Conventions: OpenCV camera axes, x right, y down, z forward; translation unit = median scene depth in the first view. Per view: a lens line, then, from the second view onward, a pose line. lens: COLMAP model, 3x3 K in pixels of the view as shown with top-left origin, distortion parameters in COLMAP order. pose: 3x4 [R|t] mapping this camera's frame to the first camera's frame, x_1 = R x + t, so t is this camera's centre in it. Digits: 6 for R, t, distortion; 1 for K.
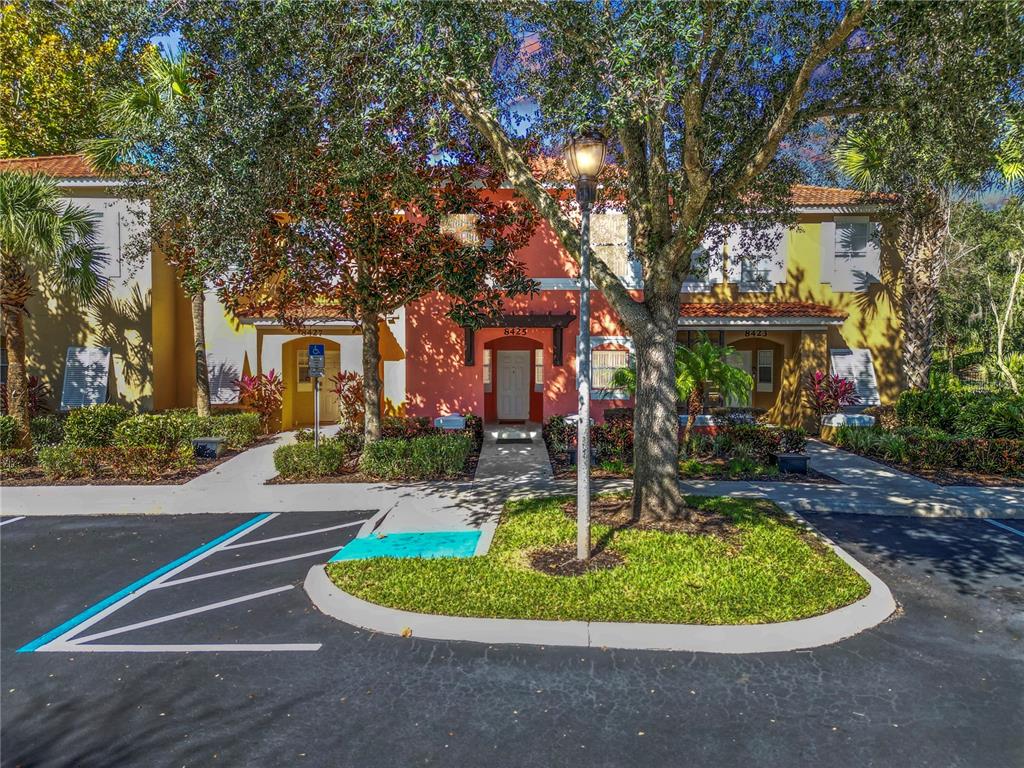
lens RADIAL K [[716.0, 0, 512.0], [0, 716.0, 384.0], [0, 0, 1]] dist [0.073912, -0.080328]
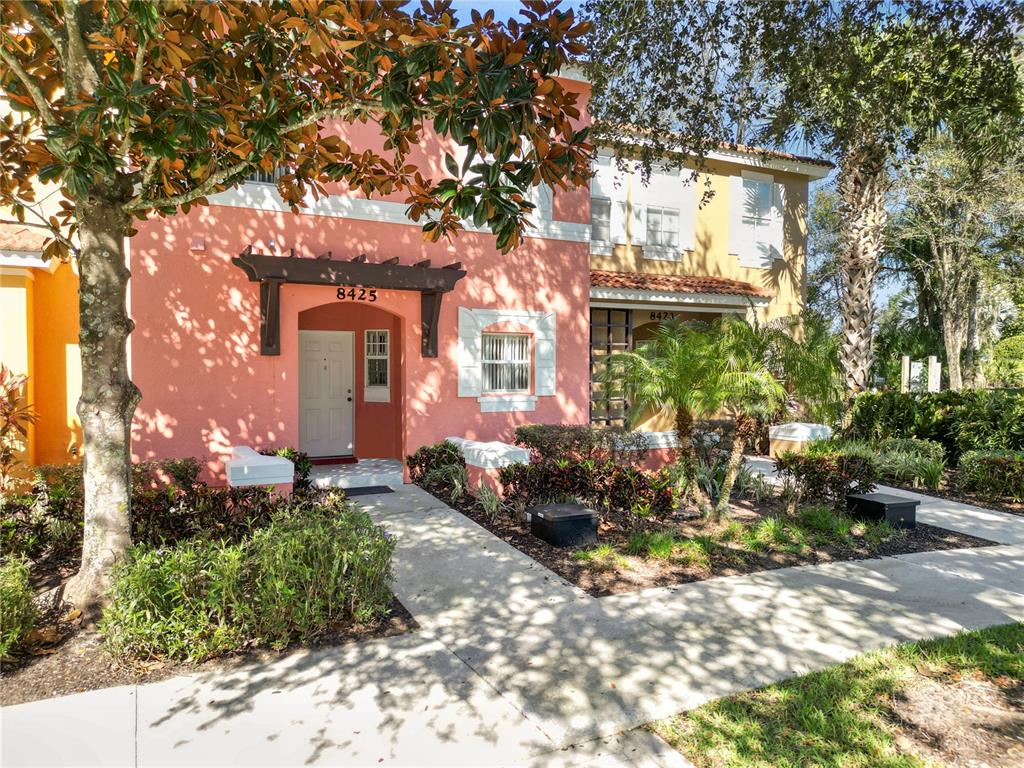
lens RADIAL K [[710.2, 0, 512.0], [0, 710.2, 384.0], [0, 0, 1]] dist [0.093169, -0.148421]
pose [[0.887506, -0.008727, 0.460713, -0.144012], [0.009024, 0.999958, 0.001559, -0.003132], [-0.460707, 0.002774, 0.887548, 0.449260]]
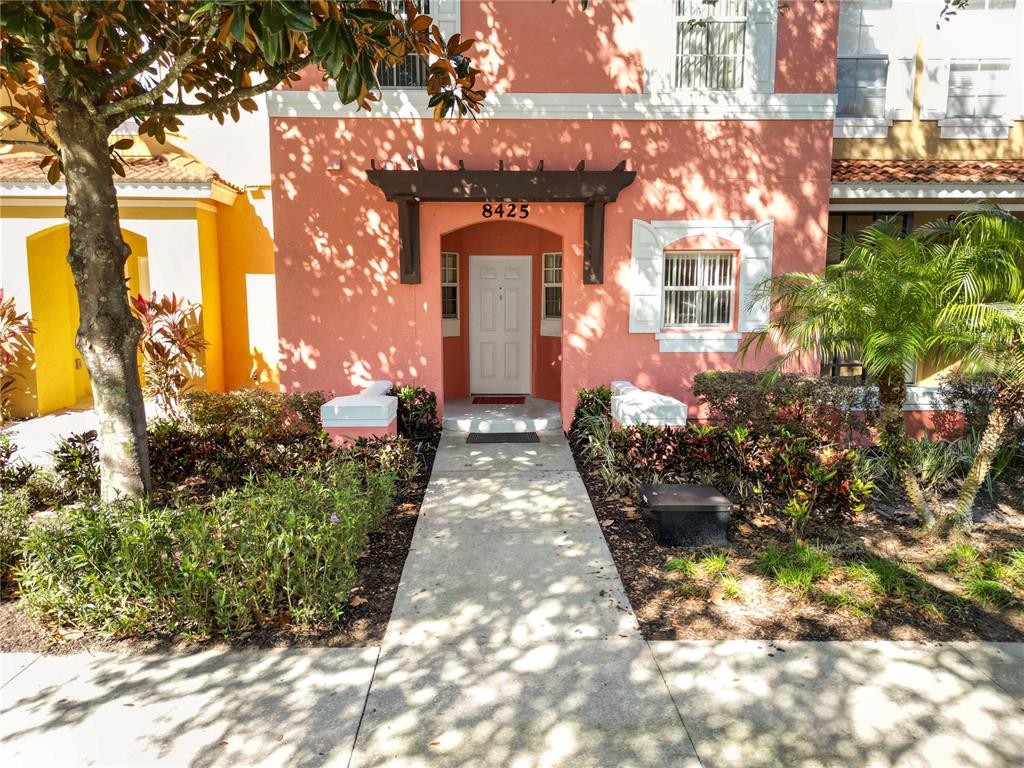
lens RADIAL K [[716.0, 0, 512.0], [0, 716.0, 384.0], [0, 0, 1]] dist [0.073912, -0.080328]
pose [[0.999426, -0.004916, 0.033528, -0.006962], [0.001576, 0.995094, 0.098925, -0.005291], [-0.033850, -0.098816, 0.994530, 0.510011]]
